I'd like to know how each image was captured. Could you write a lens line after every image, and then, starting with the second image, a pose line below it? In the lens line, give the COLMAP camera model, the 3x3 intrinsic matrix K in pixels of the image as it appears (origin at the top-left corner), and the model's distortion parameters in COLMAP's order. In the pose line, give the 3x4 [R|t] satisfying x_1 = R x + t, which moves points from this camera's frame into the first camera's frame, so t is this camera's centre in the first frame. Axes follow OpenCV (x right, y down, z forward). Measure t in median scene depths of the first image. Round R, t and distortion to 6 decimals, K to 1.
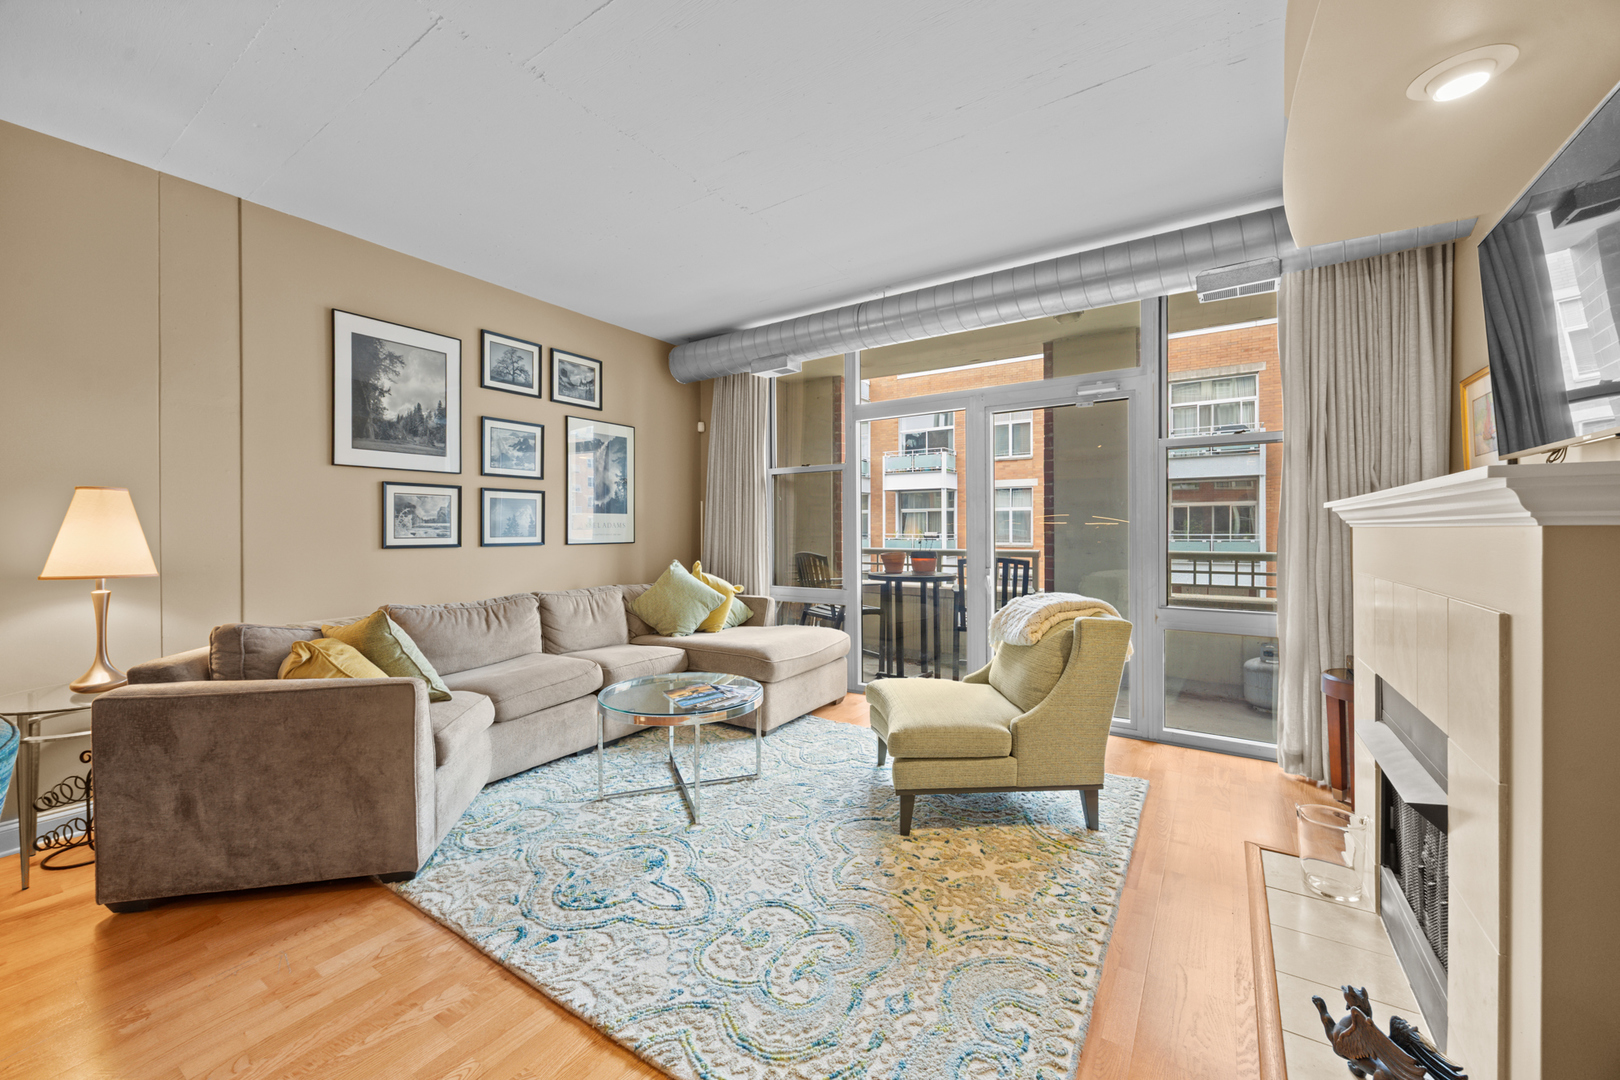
lens RADIAL K [[629.6, 0, 805.7], [0, 629.6, 530.1], [0, 0, 1]] dist [-0.003708, 0.001214]
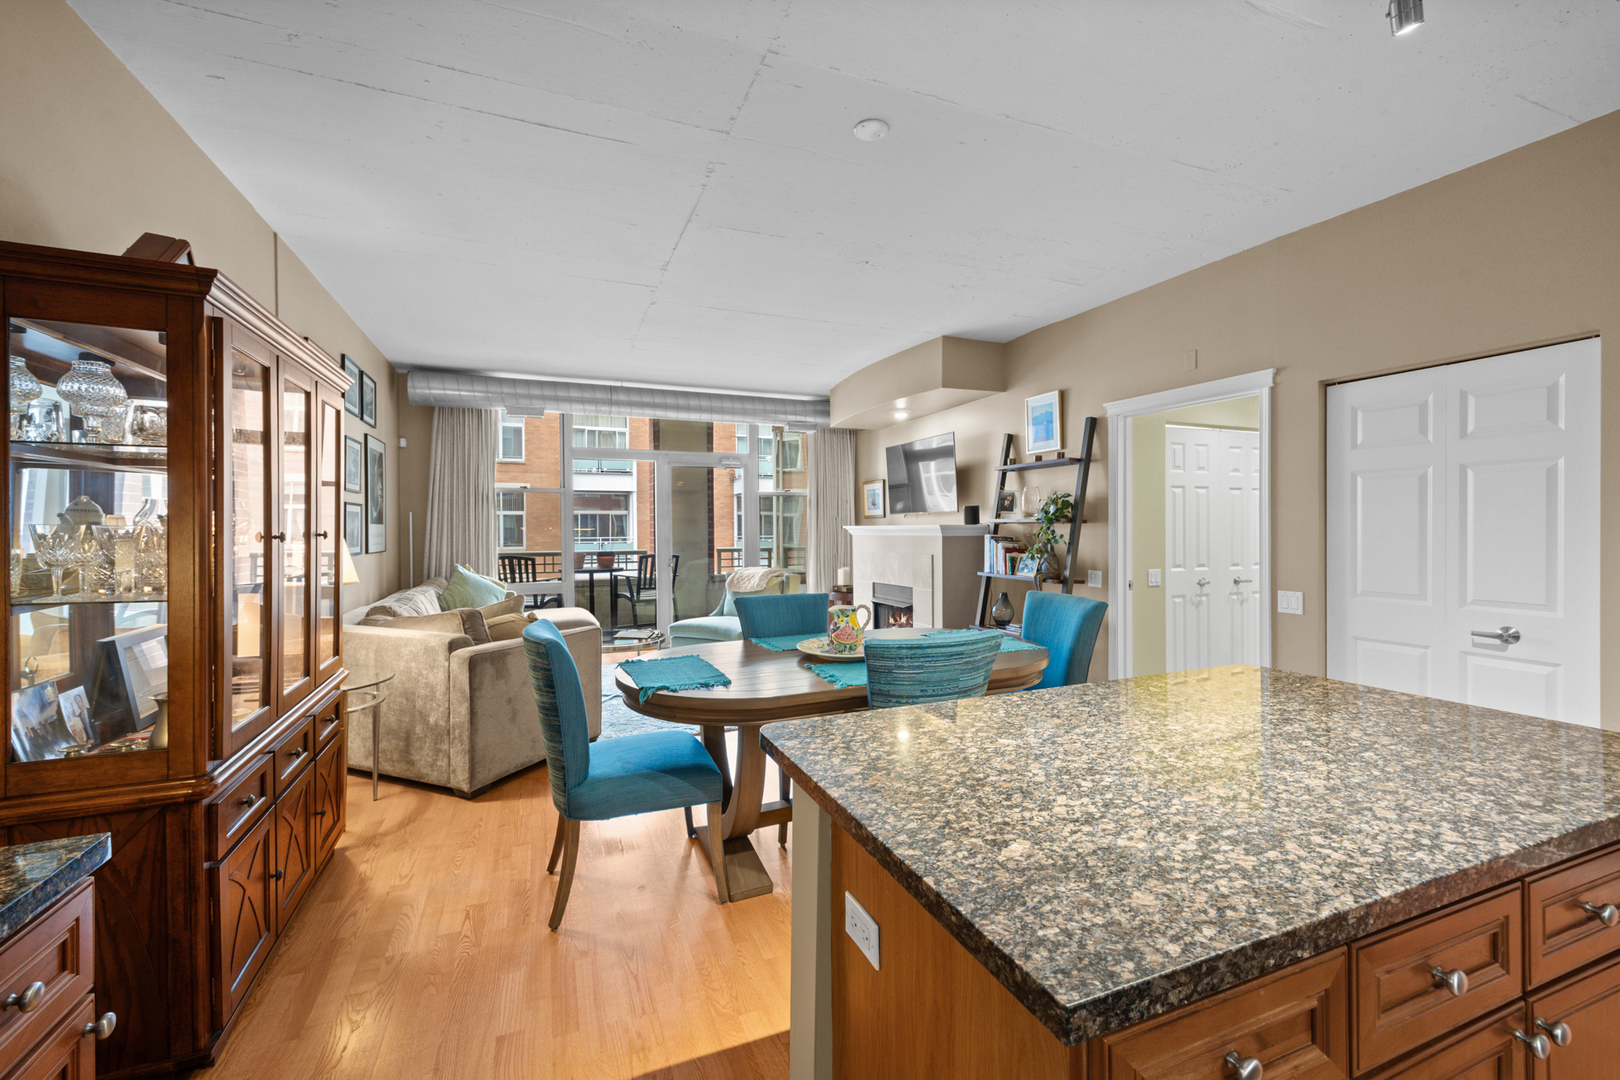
lens RADIAL K [[657.6, 0, 804.2], [0, 657.6, 535.1], [0, 0, 1]] dist [0.002543, 0.000096]
pose [[0.566697, -0.006196, 0.823903, -1.047401], [0.003845, 0.999981, 0.004876, -0.012887], [-0.823917, 0.000404, 0.566710, -0.298566]]
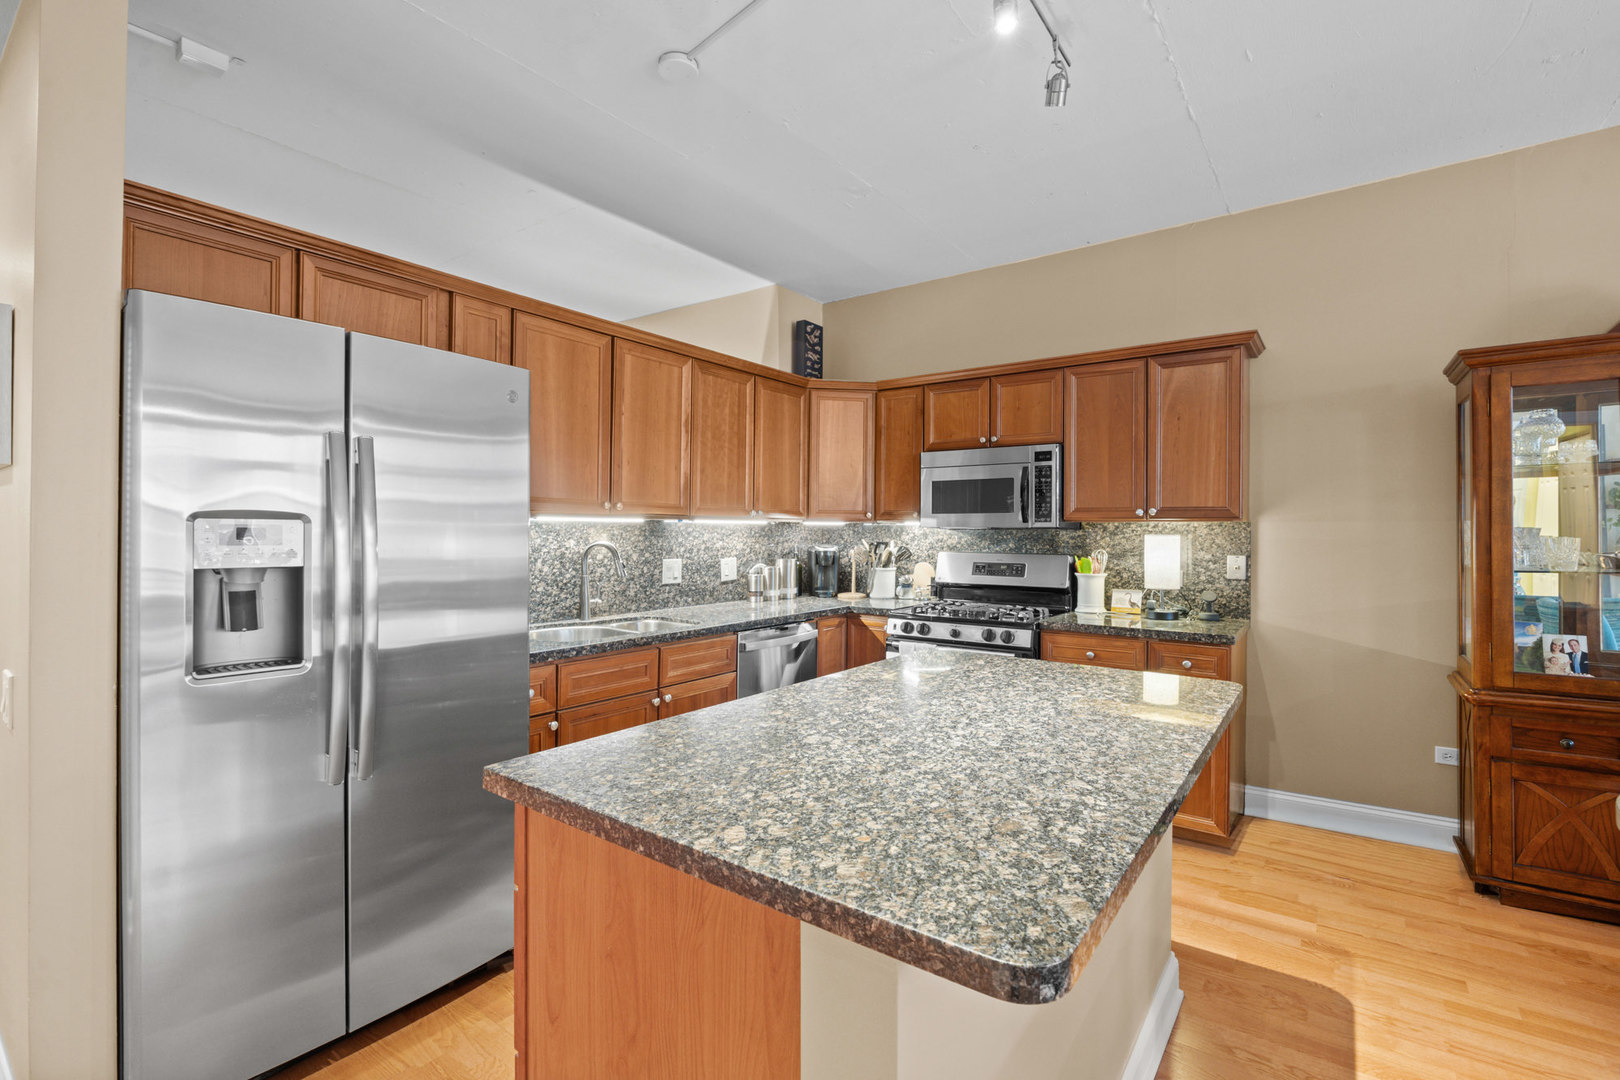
lens RADIAL K [[725.4, 0, 808.8], [0, 725.4, 531.3], [0, 0, 1]] dist [-0.017231, 0.000339]
pose [[-0.047551, 0.001052, -0.998868, -0.219097], [-0.005743, 0.999983, 0.001327, -0.006772], [0.998852, 0.005800, -0.047544, -0.339941]]
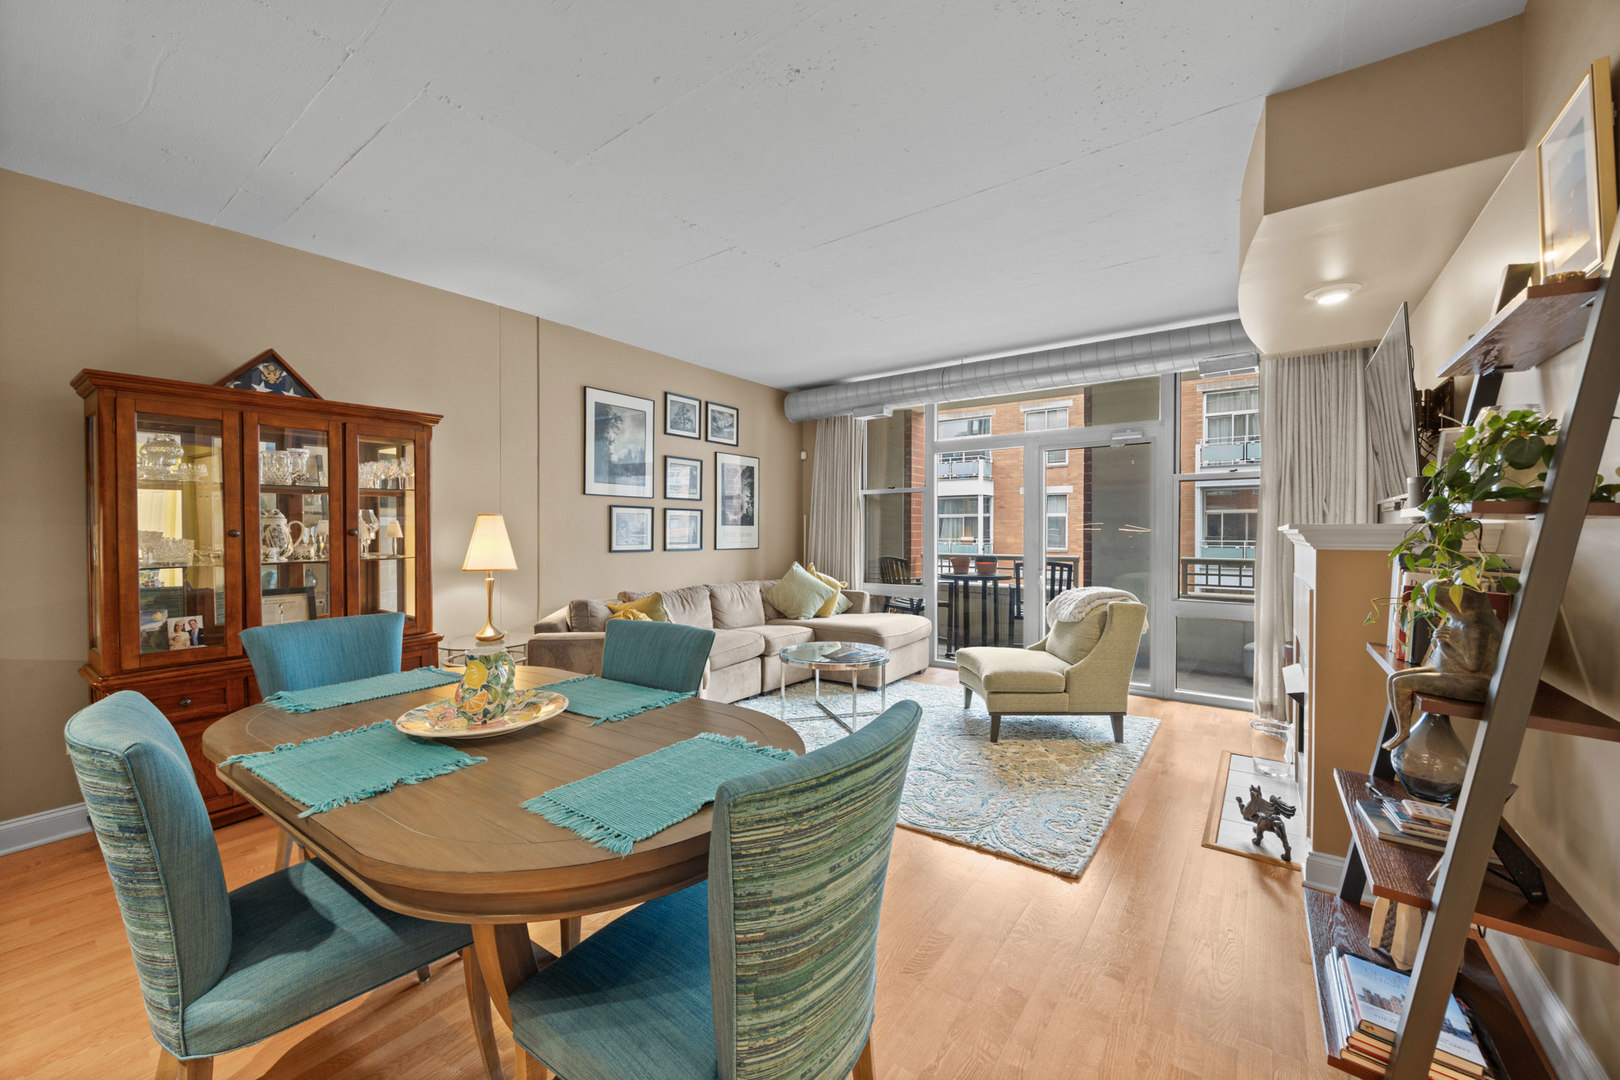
lens RADIAL K [[629.6, 0, 803.9], [0, 629.6, 536.3], [0, 0, 1]] dist [-0.003708, 0.001214]
pose [[0.998848, 0.005238, -0.047703, -0.155941], [-0.004982, 0.999973, 0.005479, -0.015631], [0.047730, -0.005235, 0.998847, -0.366612]]
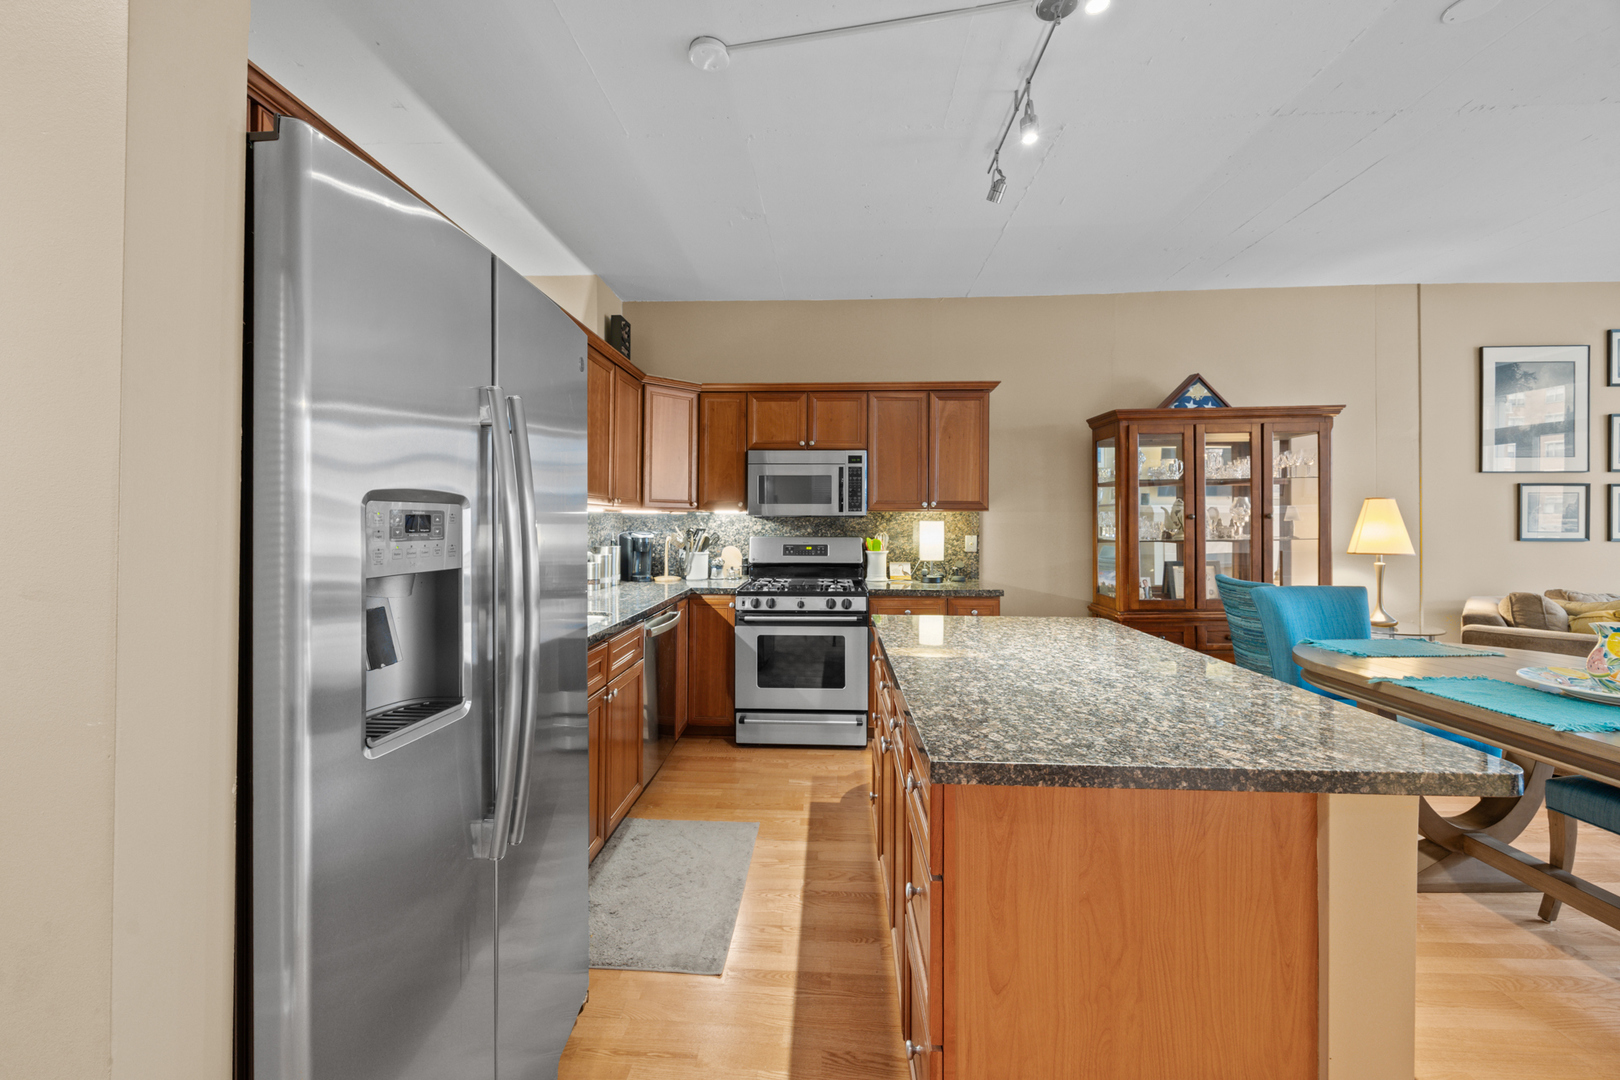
lens RADIAL K [[629.6, 0, 809.7], [0, 629.6, 517.5], [0, 0, 1]] dist [-0.003708, 0.001214]
pose [[0.515308, -0.002404, -0.857002, -0.324166], [-0.002815, 0.999986, -0.004497, -0.004503], [0.857001, 0.004730, 0.515294, -0.676807]]
